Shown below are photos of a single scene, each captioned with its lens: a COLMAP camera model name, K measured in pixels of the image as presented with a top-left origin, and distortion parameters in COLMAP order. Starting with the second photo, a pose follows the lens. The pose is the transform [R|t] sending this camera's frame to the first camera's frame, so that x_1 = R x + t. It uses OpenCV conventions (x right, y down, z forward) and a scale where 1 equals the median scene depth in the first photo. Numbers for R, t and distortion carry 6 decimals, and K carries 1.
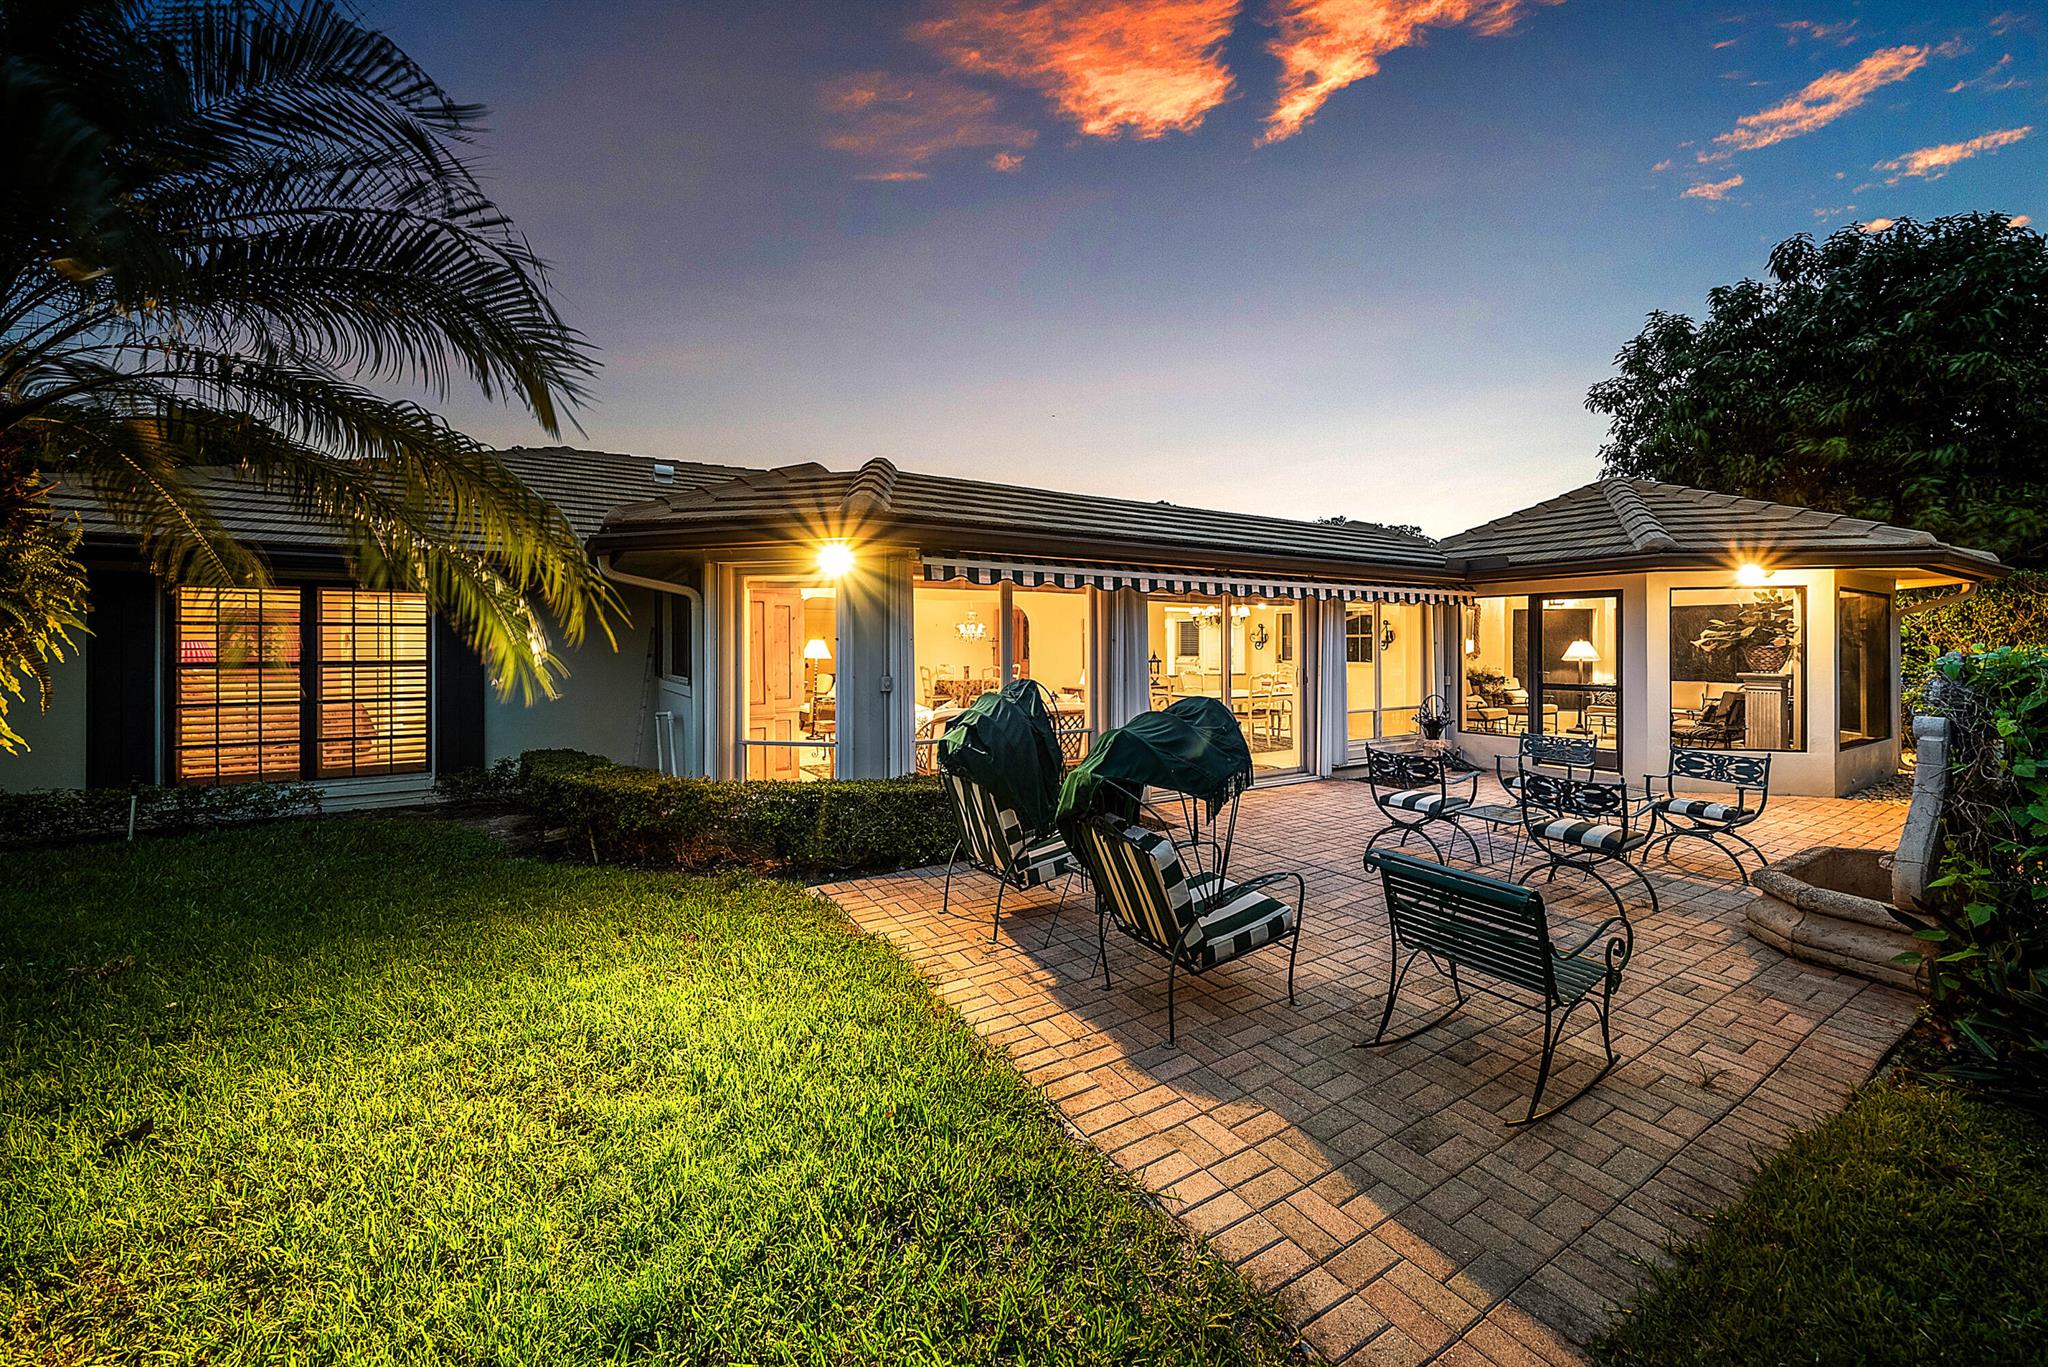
lens RADIAL K [[753.5, 0, 1013.3], [0, 753.5, 638.9], [0, 0, 1]] dist [0.001255, 0.000778]
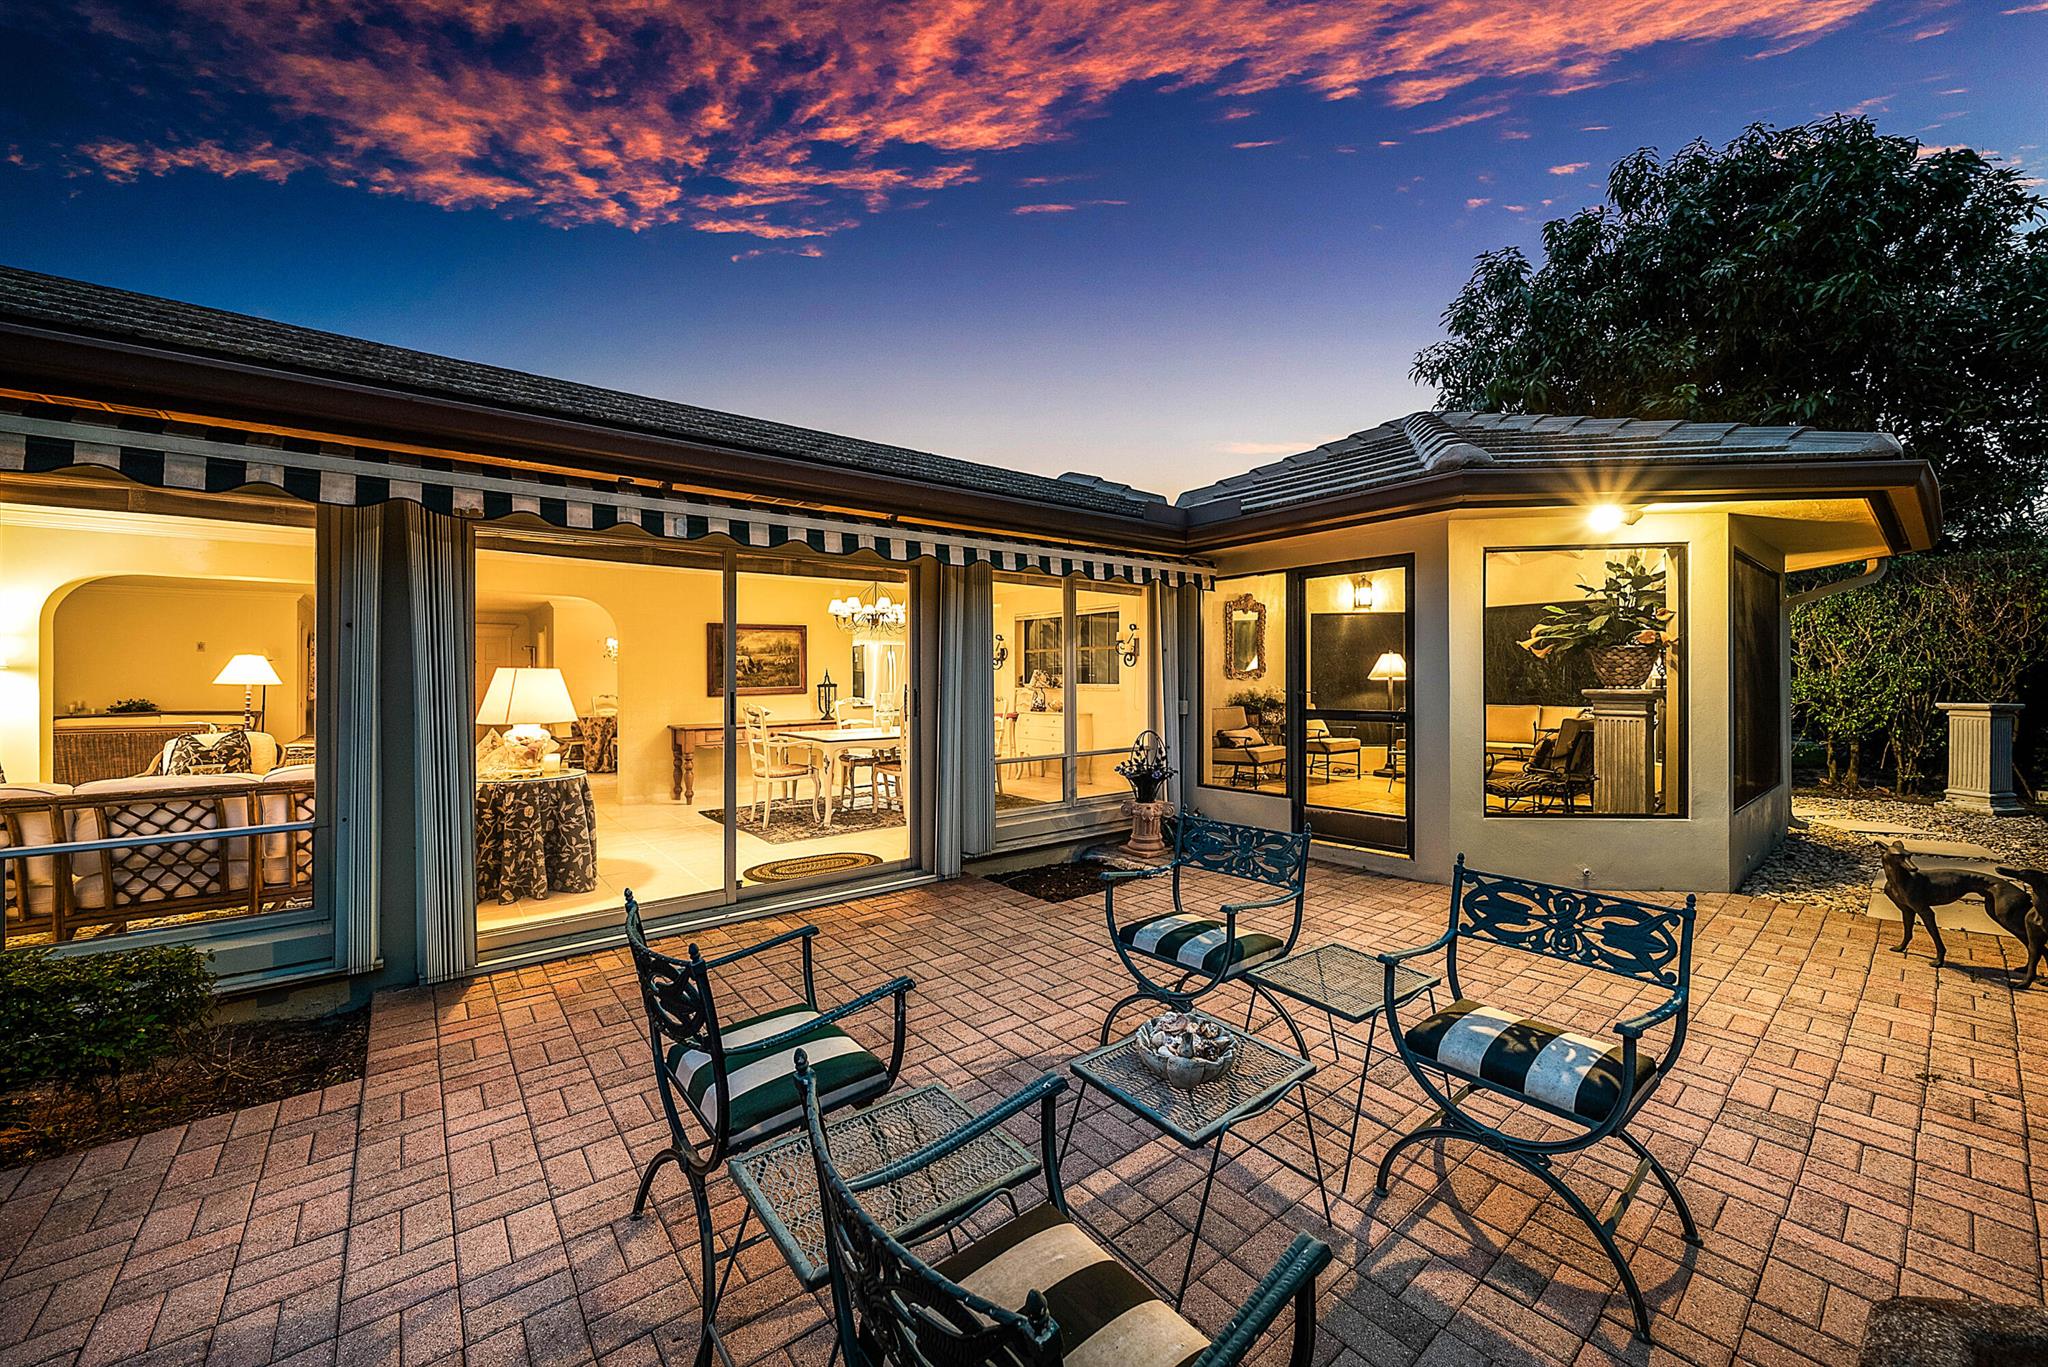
lens RADIAL K [[762.4, 0, 1025.7], [0, 762.4, 671.7], [0, 0, 1]] dist [0.000437, 0.000004]
pose [[0.989184, -0.000265, 0.146682, 0.423848], [0.000340, 1.000000, -0.000481, 0.031793], [-0.146682, 0.000525, 0.989184, 0.457991]]
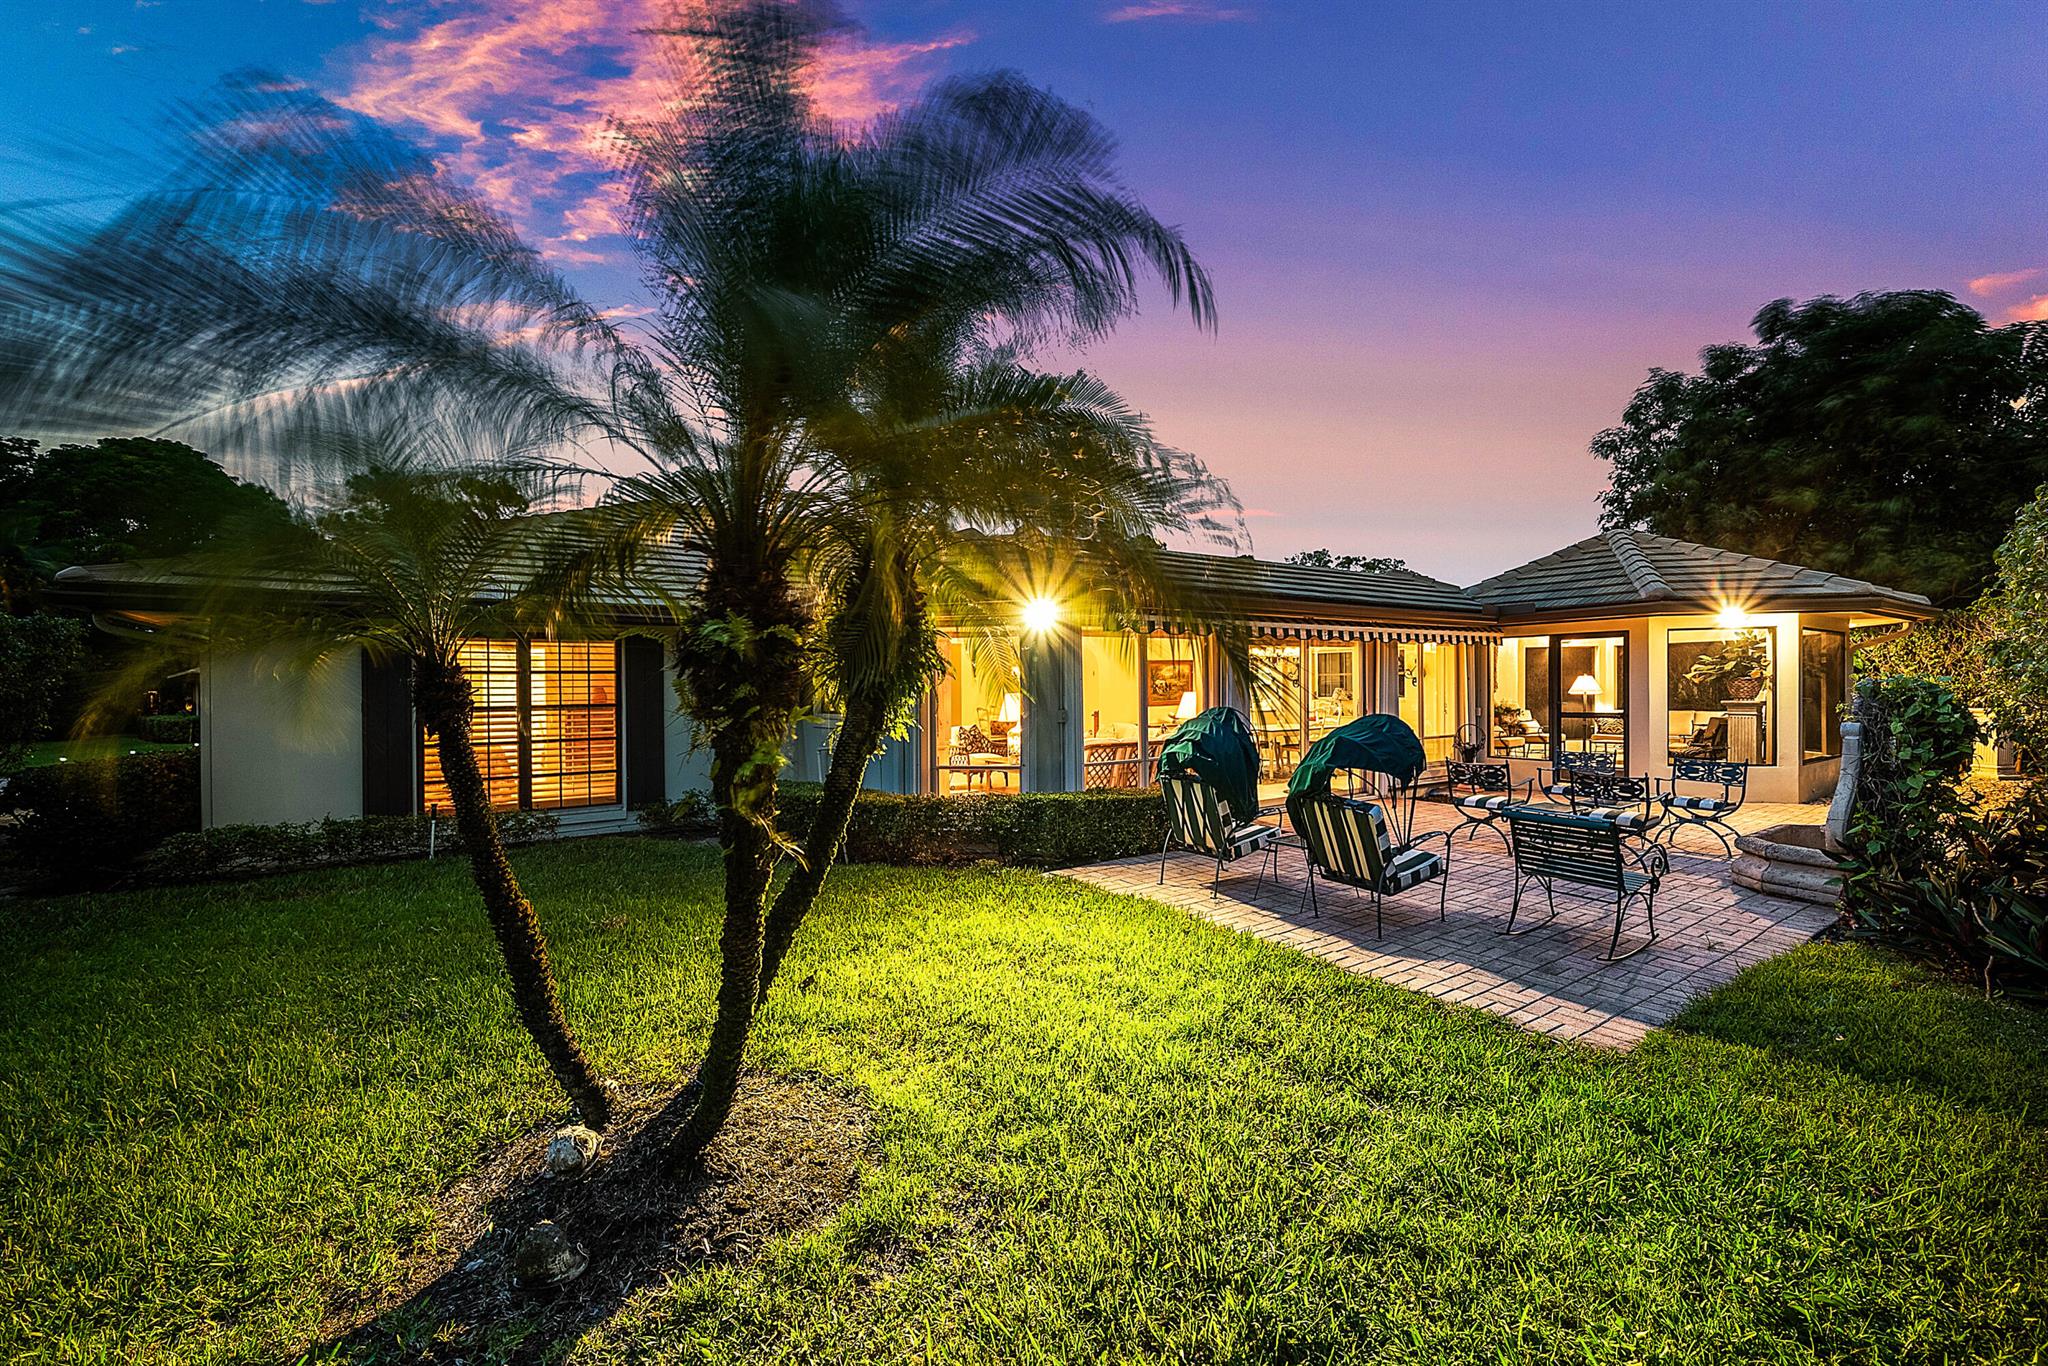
lens RADIAL K [[830.9, 0, 1028.4], [0, 830.9, 695.3], [0, 0, 1]] dist [0.014009, -0.000491]
pose [[0.996881, -0.012804, 0.077876, -0.228542], [0.011502, 0.999787, 0.017148, 0.001763], [-0.078079, -0.016199, 0.996816, -0.227867]]
